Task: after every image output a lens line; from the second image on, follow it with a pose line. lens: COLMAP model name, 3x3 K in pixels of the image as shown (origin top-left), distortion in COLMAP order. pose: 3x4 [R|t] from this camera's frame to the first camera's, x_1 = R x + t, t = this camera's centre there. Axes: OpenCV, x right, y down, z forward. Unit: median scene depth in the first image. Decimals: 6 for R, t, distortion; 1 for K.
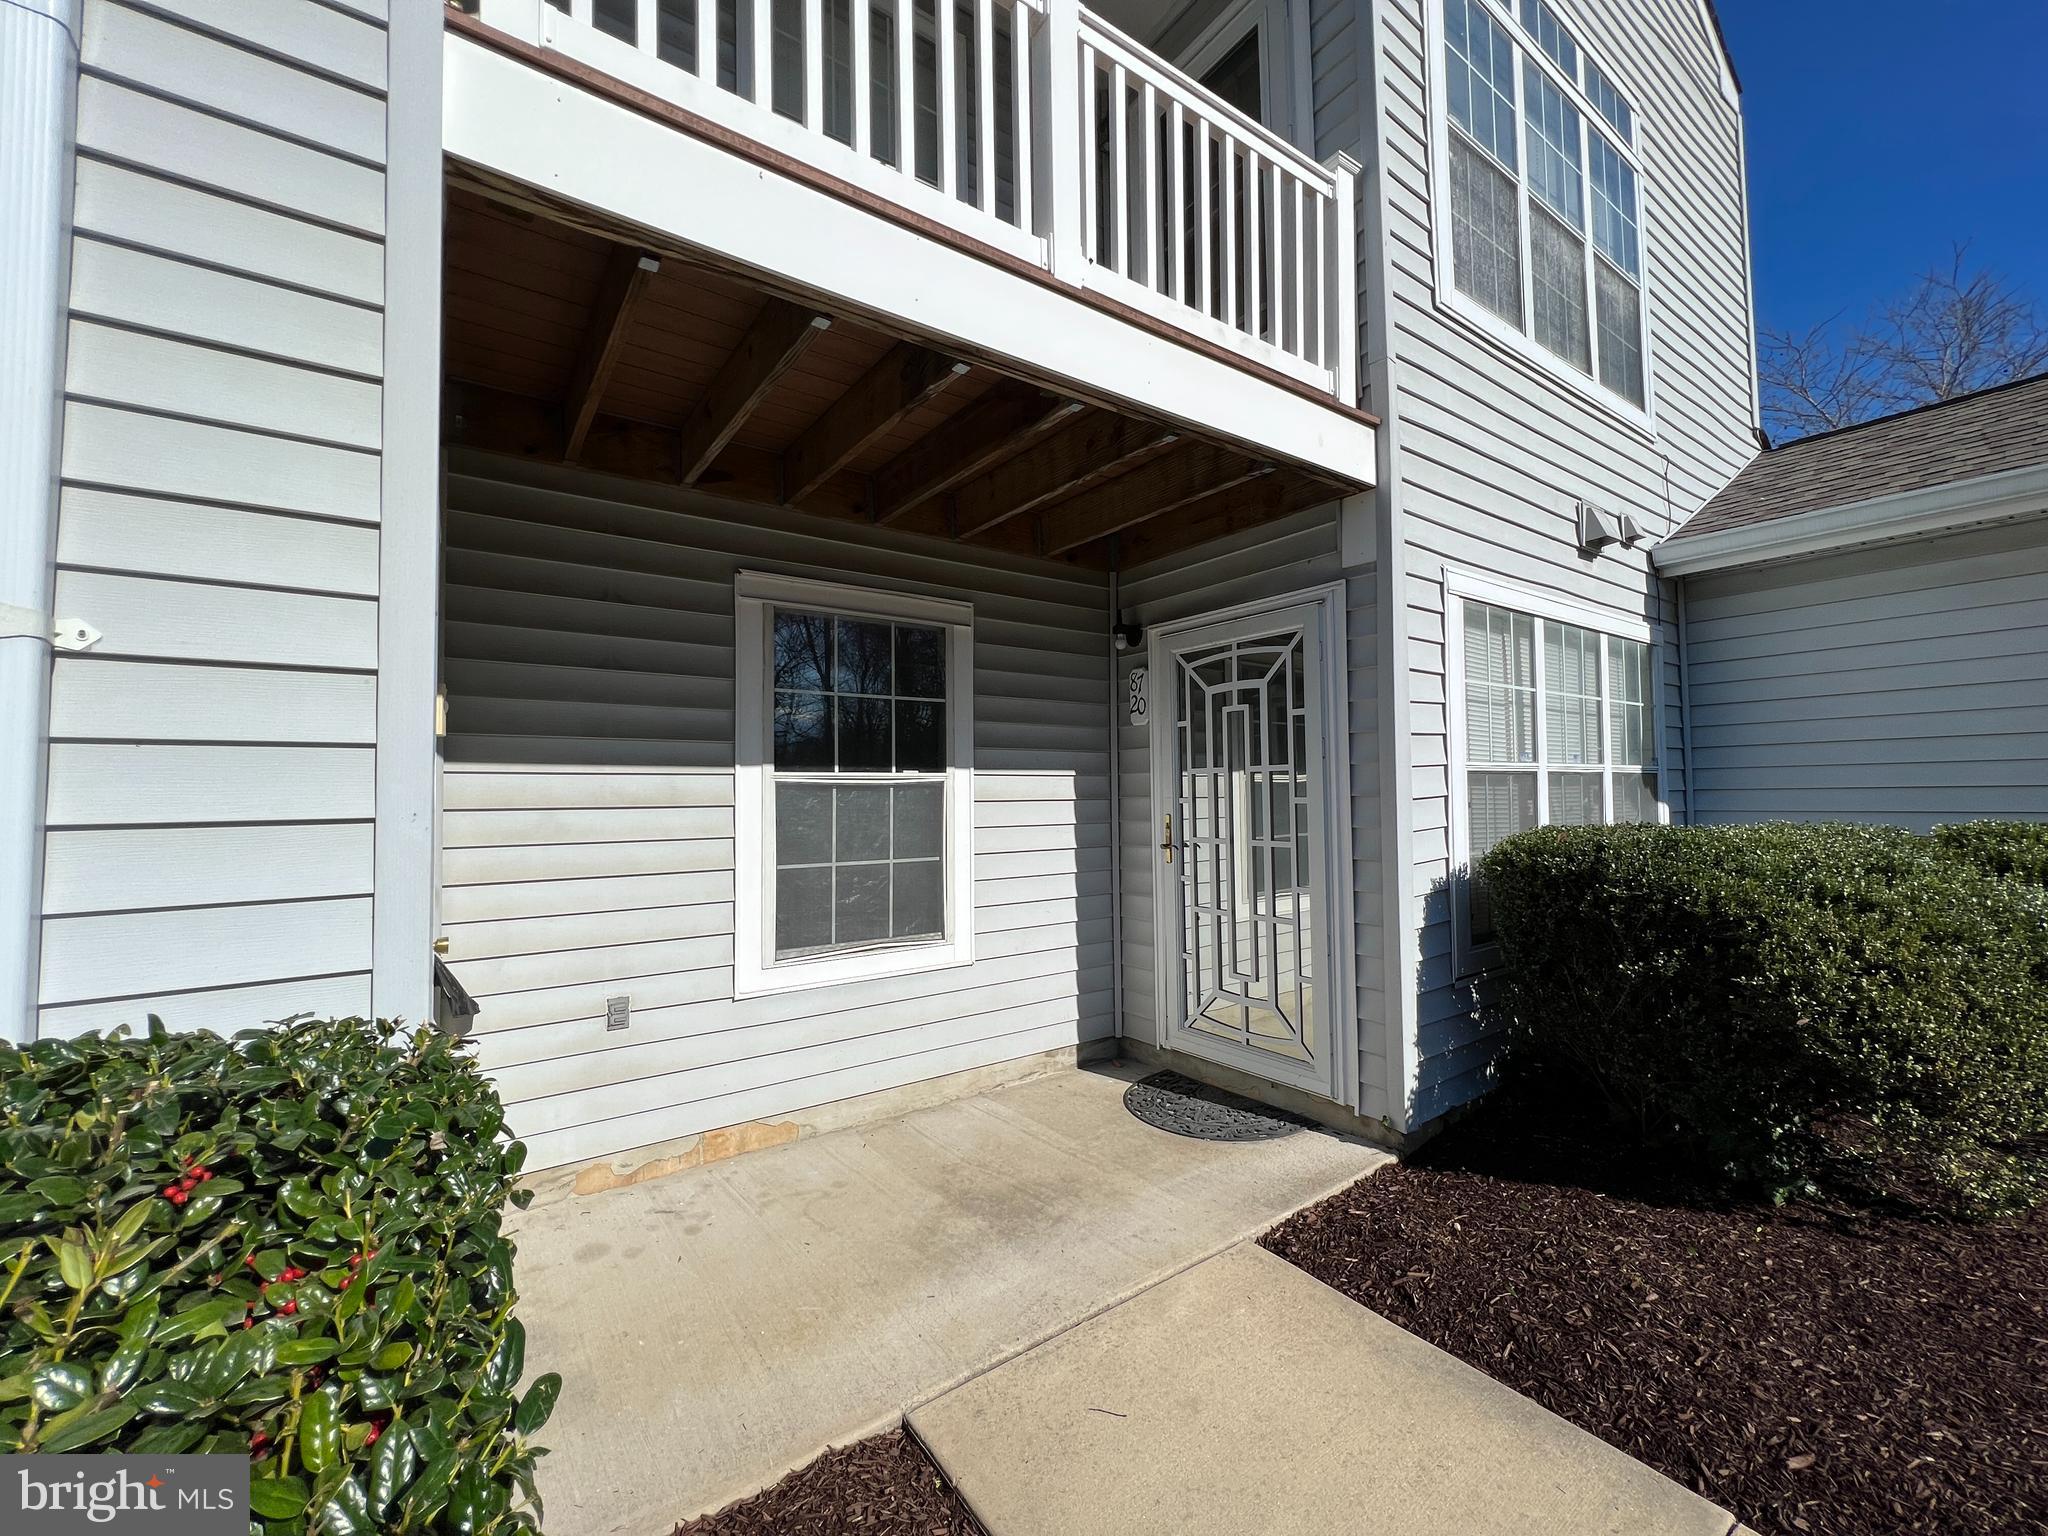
lens RADIAL K [[829.4, 0, 997.0], [0, 829.4, 766.9], [0, 0, 1]] dist [0.000067, 0.000233]
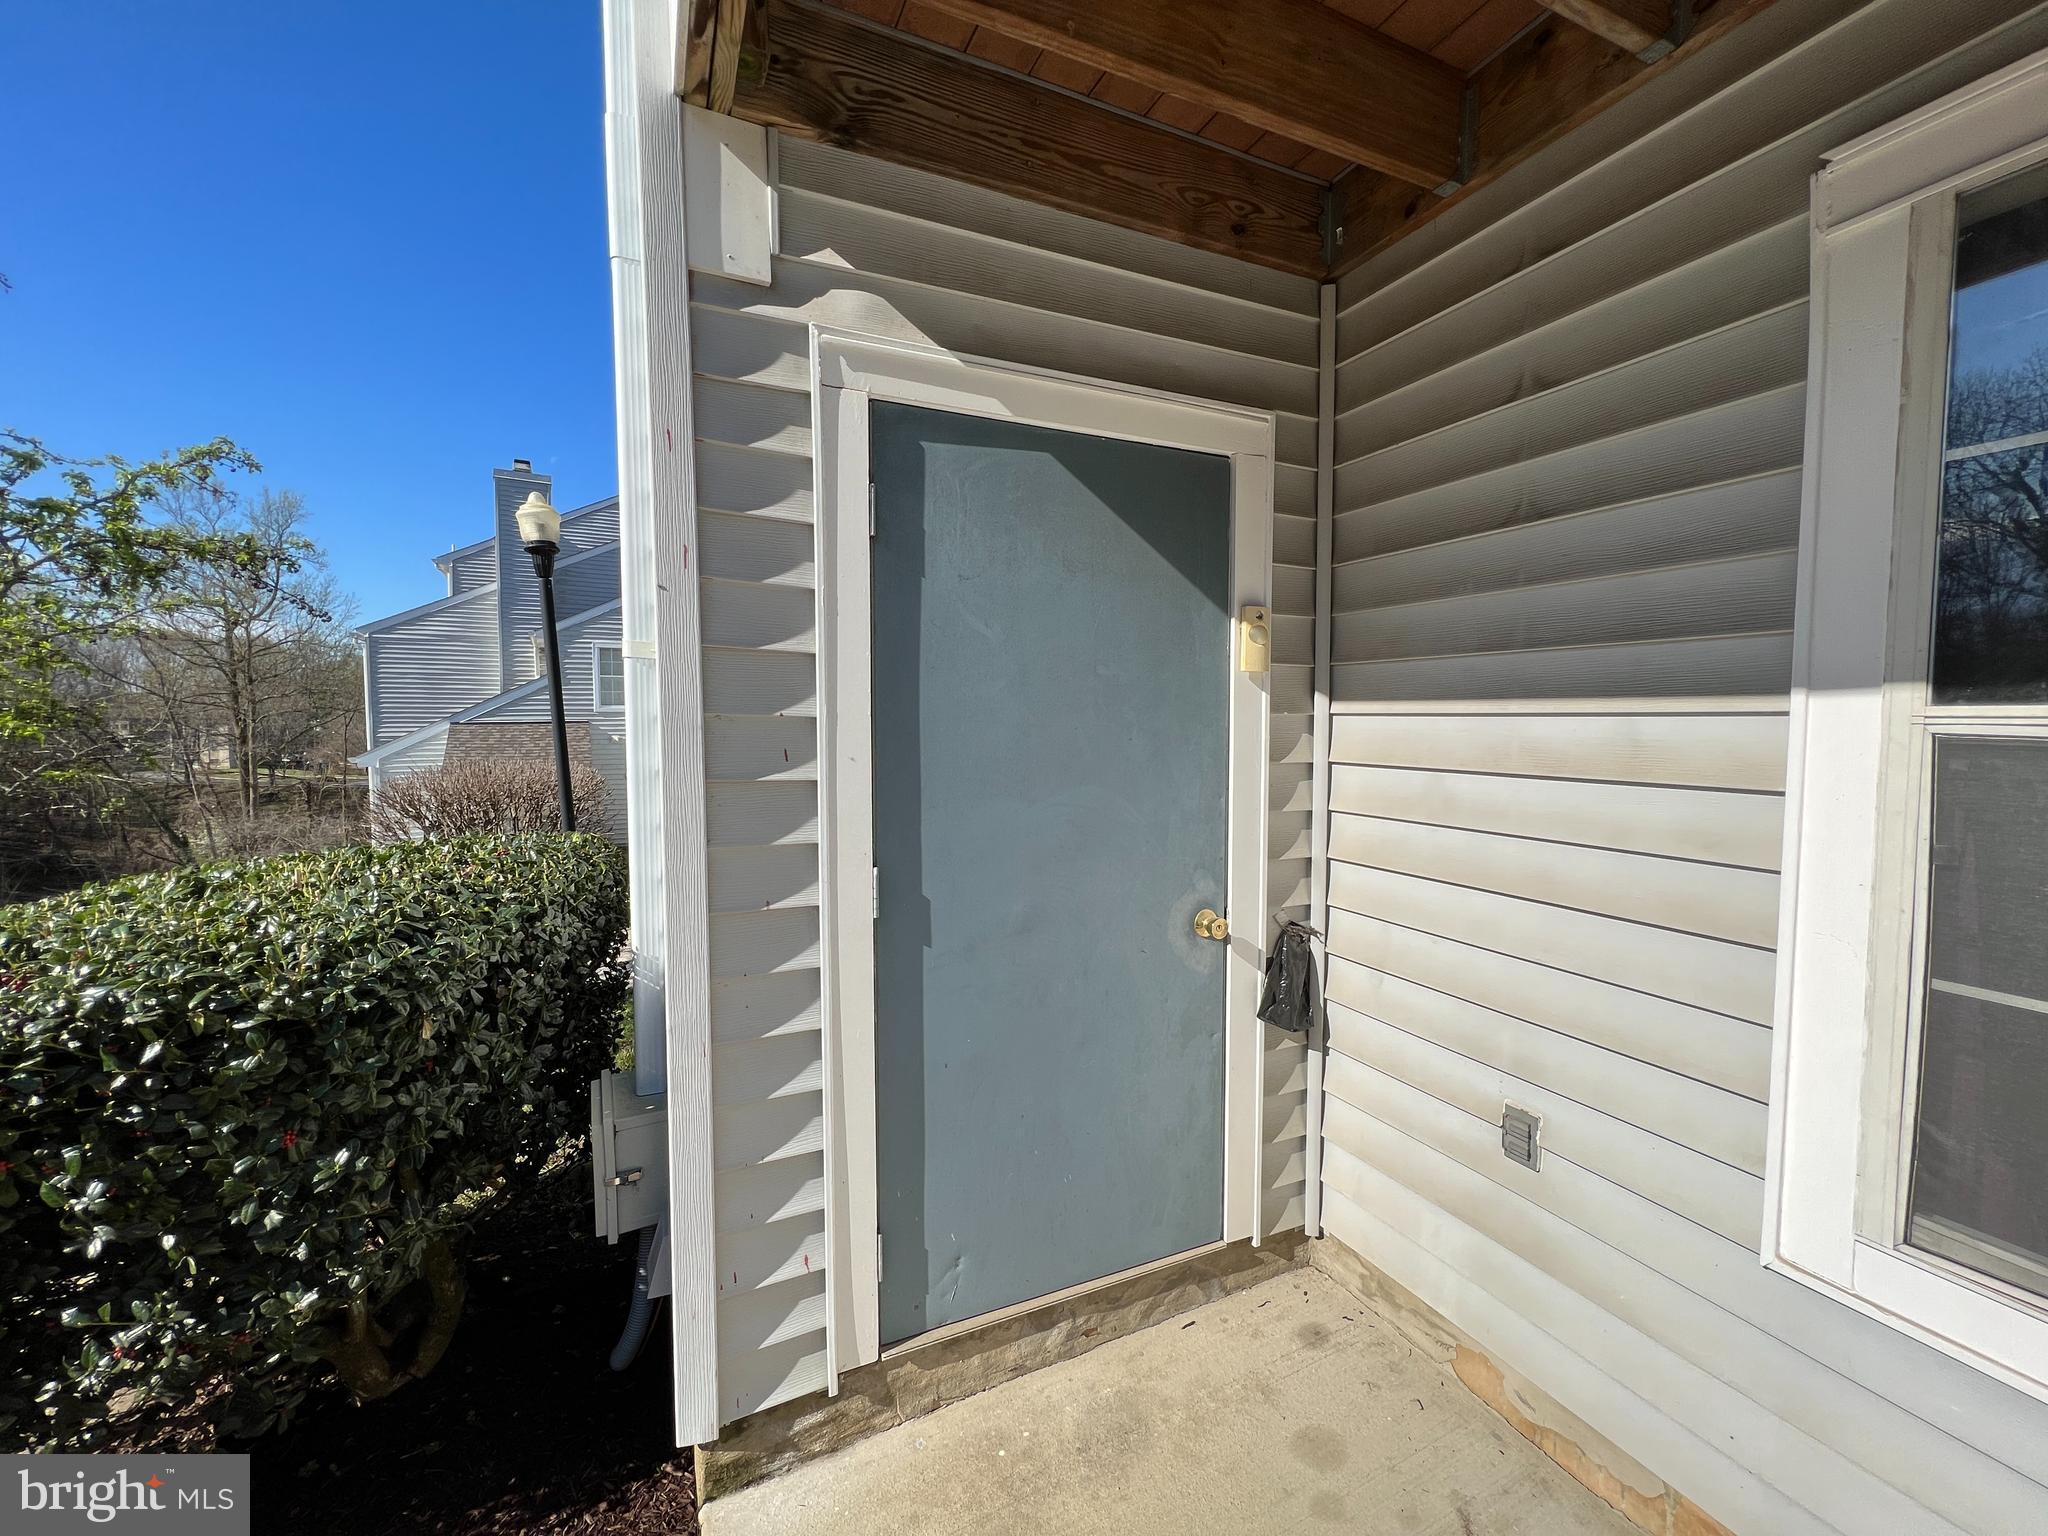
lens RADIAL K [[819.3, 0, 1026.0], [0, 819.3, 764.7], [0, 0, 1]] dist [-0.000581, 0.000192]
pose [[-0.162302, 0.066719, -0.984483, 0.121580], [0.042019, 0.997274, 0.060659, -0.005471], [0.985846, -0.031522, -0.164663, 0.689262]]
